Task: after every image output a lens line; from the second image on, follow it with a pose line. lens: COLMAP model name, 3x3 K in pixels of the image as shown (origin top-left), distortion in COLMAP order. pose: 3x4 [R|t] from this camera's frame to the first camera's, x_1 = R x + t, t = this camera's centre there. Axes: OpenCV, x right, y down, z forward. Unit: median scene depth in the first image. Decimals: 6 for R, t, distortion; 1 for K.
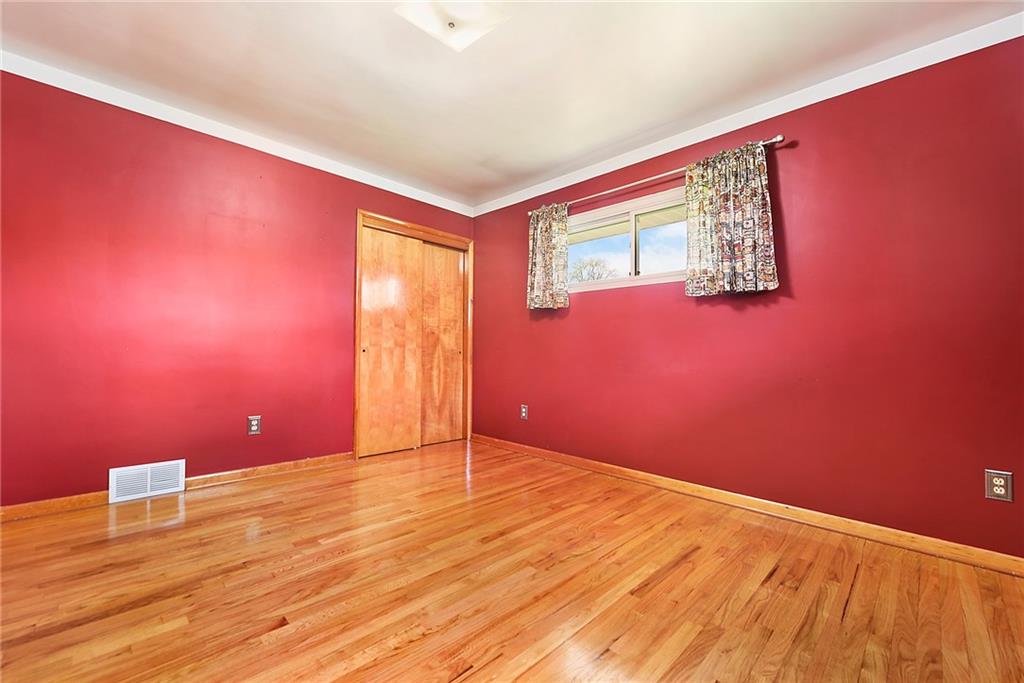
lens RADIAL K [[419.6, 0, 513.5], [0, 419.6, 362.6], [0, 0, 1]] dist [0.001923, -0.000023]
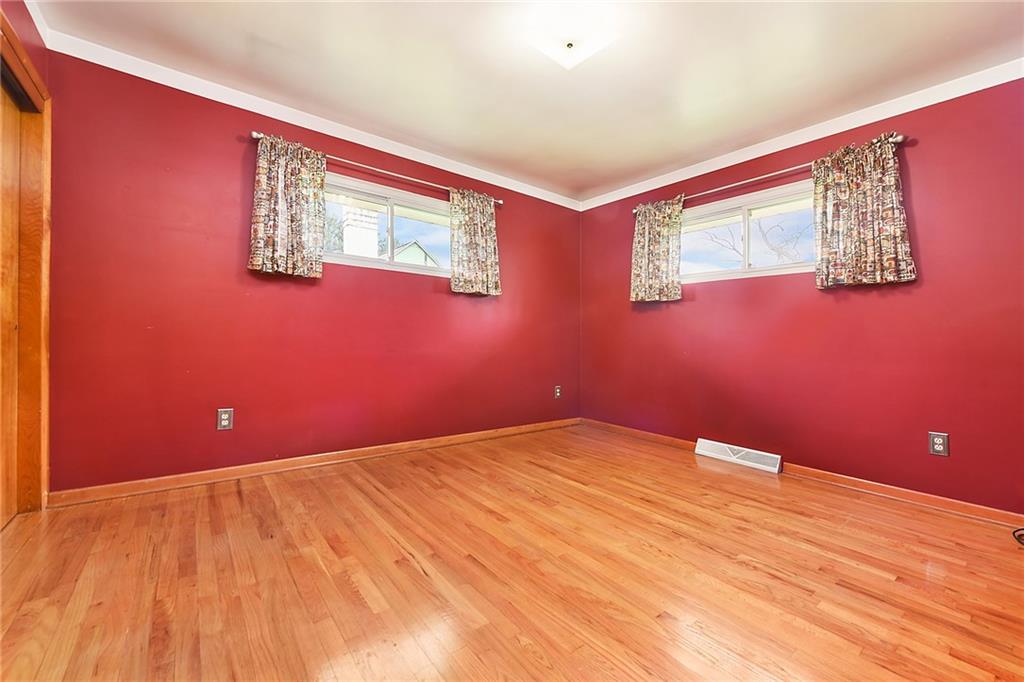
lens RADIAL K [[418.0, 0, 512.0], [0, 418.0, 341.0], [0, 0, 1]] dist [0.001177, 0.000013]
pose [[0.129542, -0.016110, 0.991443, -0.838574], [0.004425, 0.999867, 0.015669, -0.023314], [-0.991564, 0.002357, 0.129596, 0.660584]]
